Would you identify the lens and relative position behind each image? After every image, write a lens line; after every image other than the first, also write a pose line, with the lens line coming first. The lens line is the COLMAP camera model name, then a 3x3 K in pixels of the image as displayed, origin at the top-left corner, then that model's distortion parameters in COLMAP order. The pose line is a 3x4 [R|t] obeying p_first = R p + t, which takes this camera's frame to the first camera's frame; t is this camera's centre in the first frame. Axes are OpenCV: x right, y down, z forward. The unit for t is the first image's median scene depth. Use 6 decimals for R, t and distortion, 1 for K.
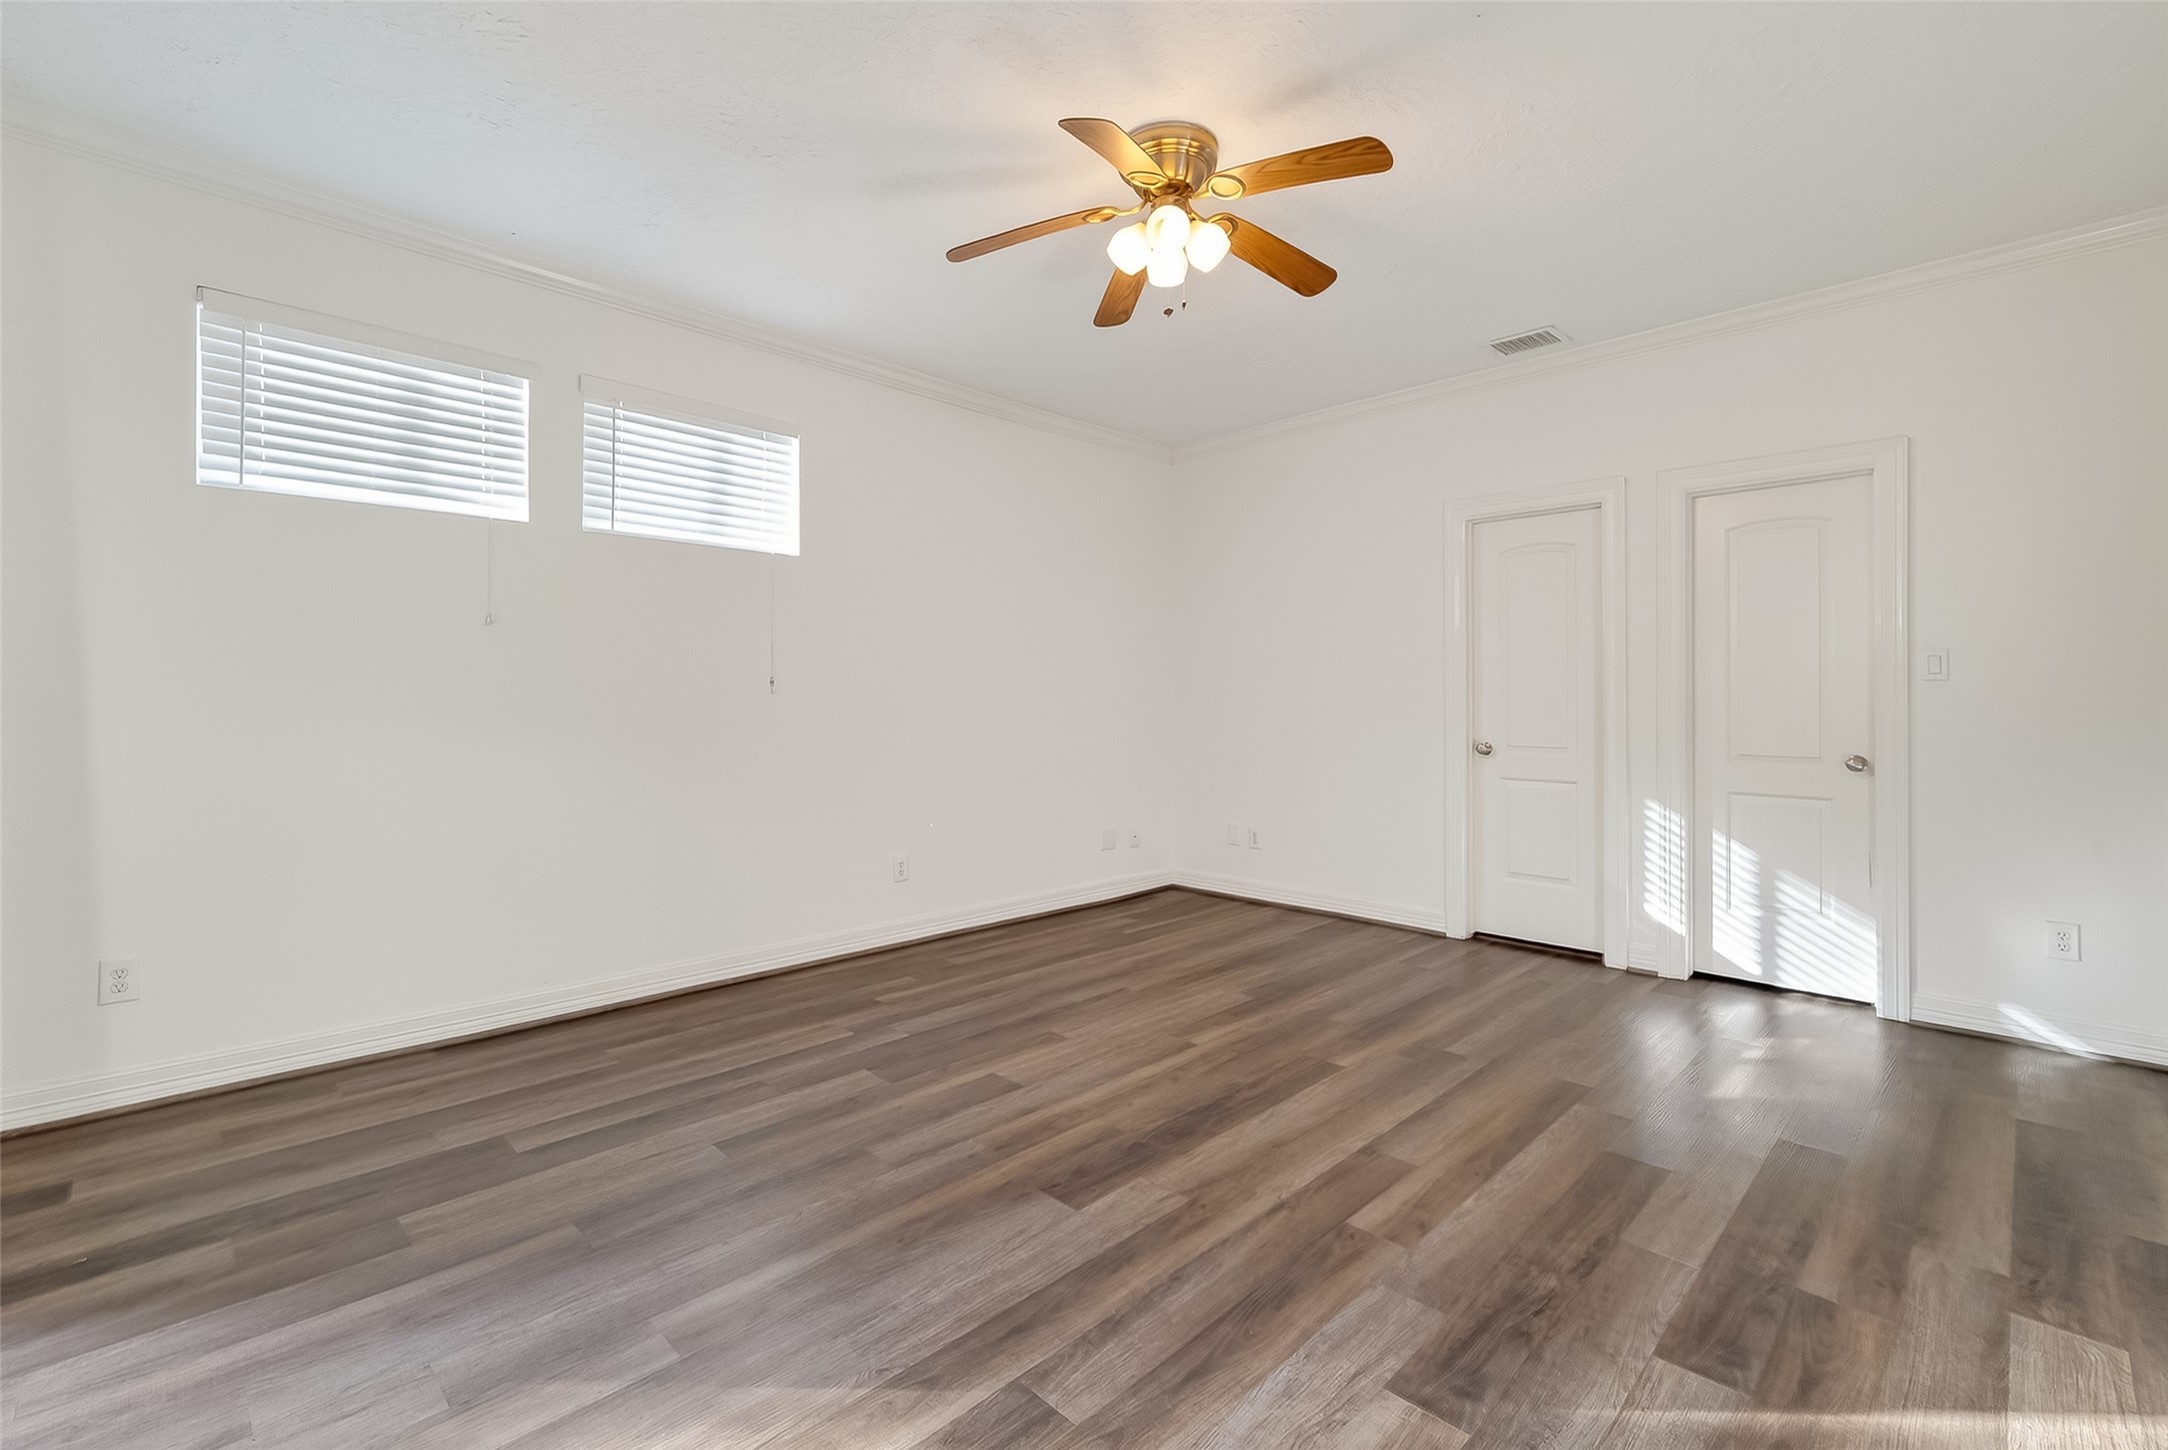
lens RADIAL K [[876.2, 0, 1090.9], [0, 876.2, 712.3], [0, 0, 1]] dist [0.001627, 0.000052]
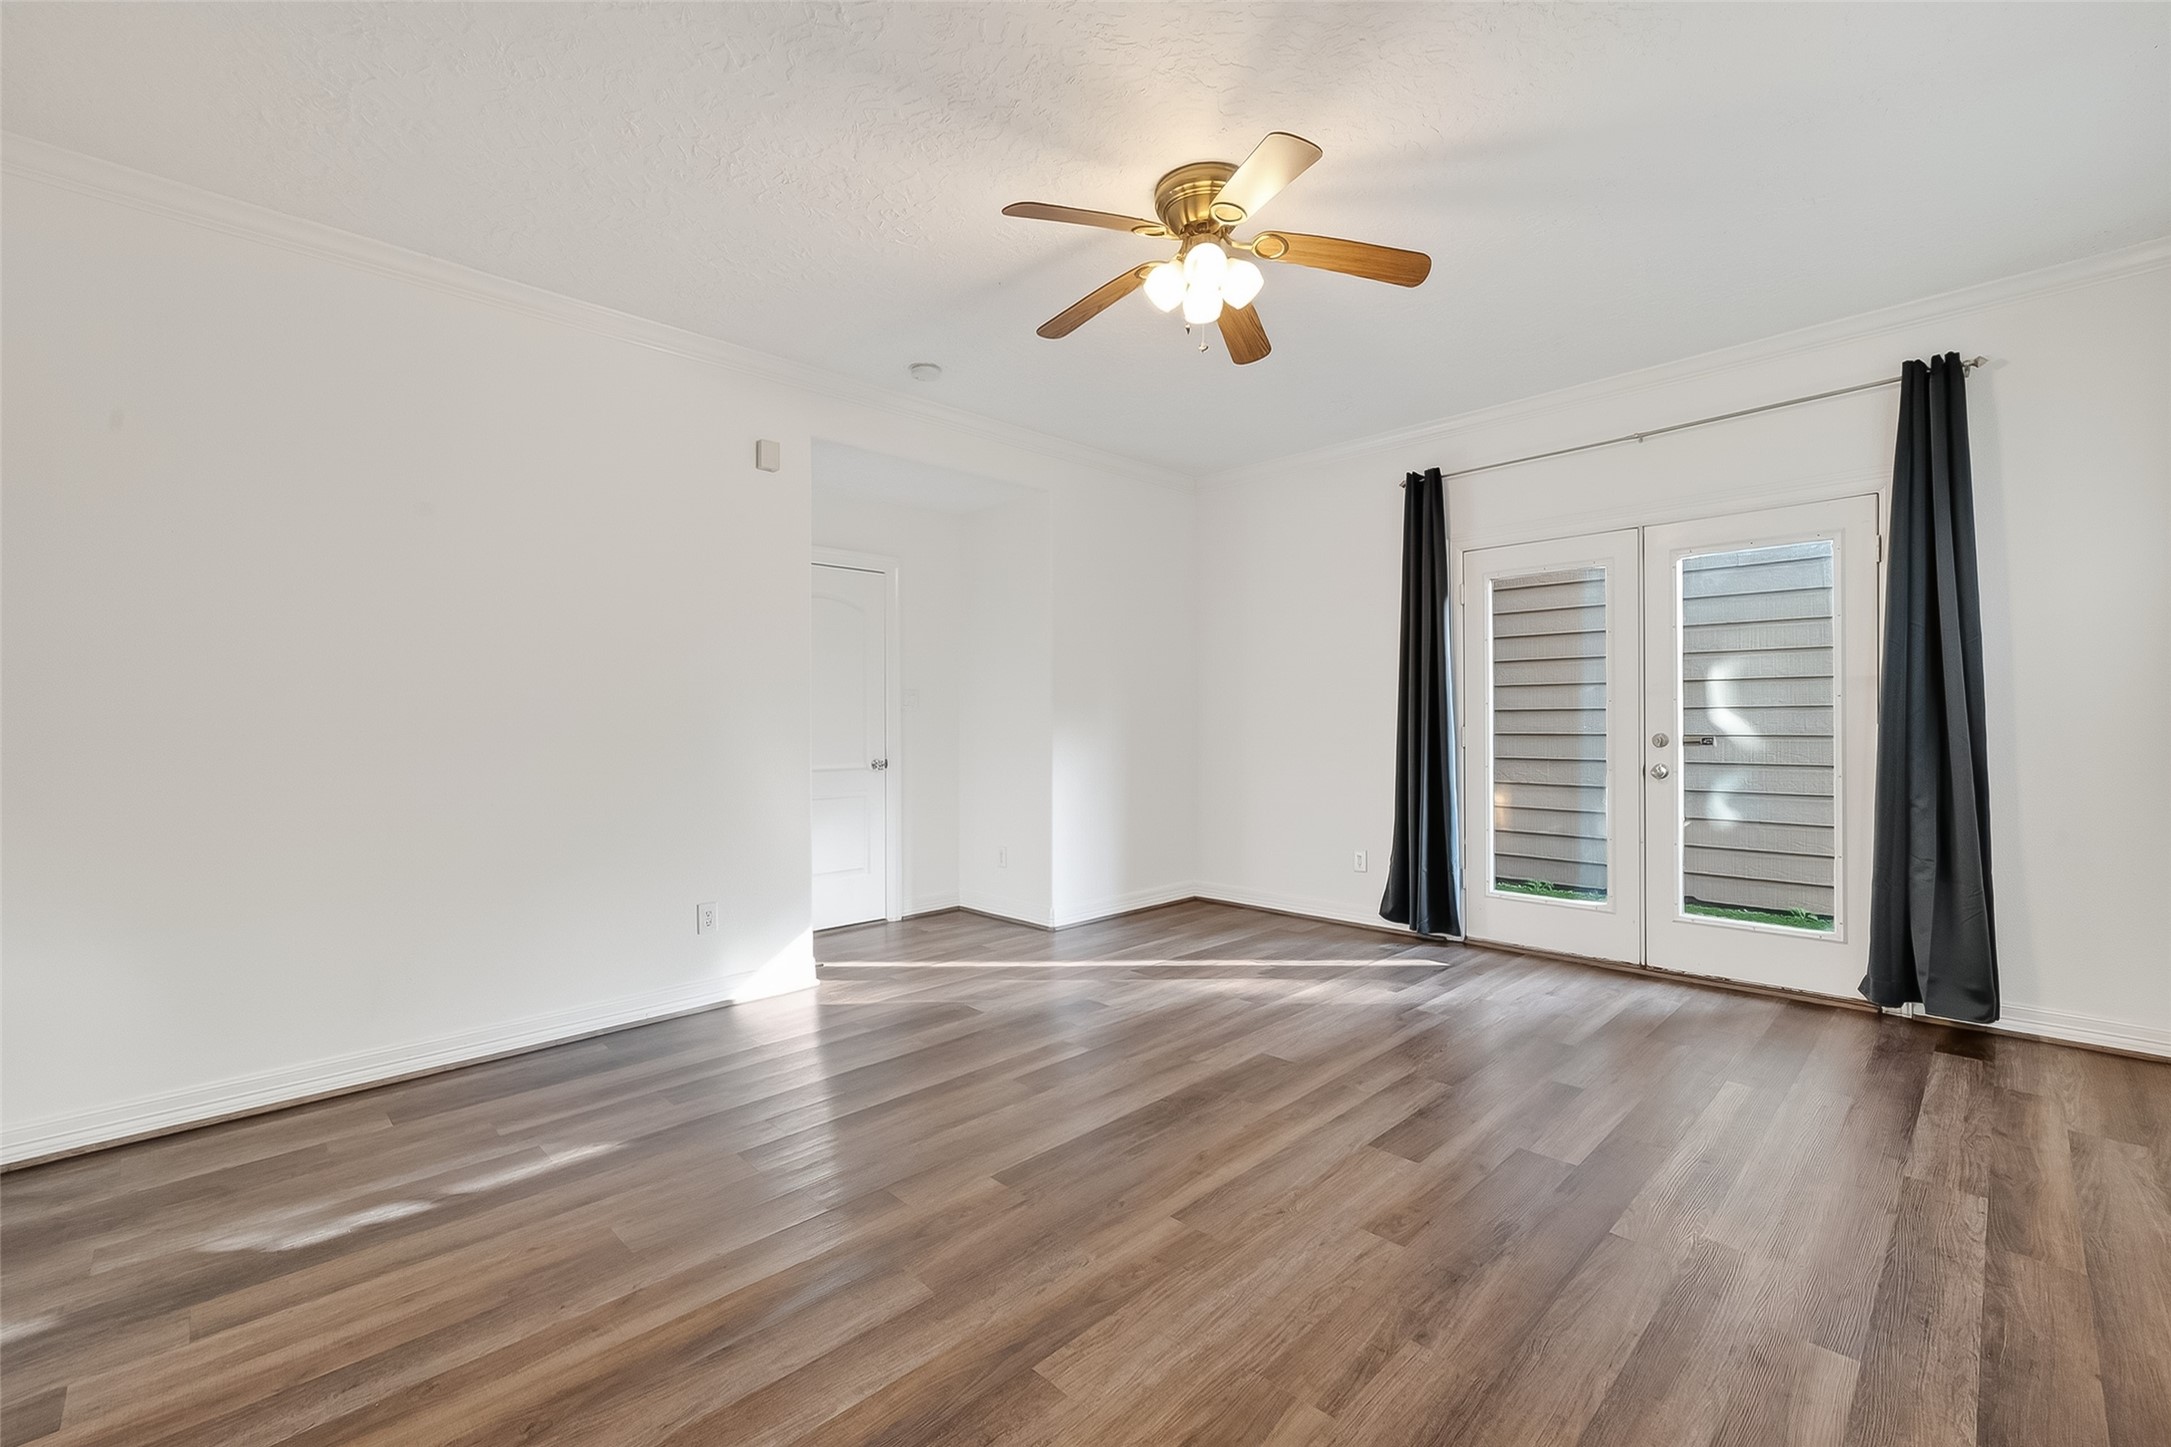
lens RADIAL K [[877.4, 0, 1092.5], [0, 877.4, 710.8], [0, 0, 1]] dist [0.001627, 0.000052]
pose [[-0.999886, 0.005378, 0.014104, 0.209316], [0.005391, 0.999985, 0.000940, -0.027523], [-0.014099, 0.001016, -0.999900, 2.070331]]
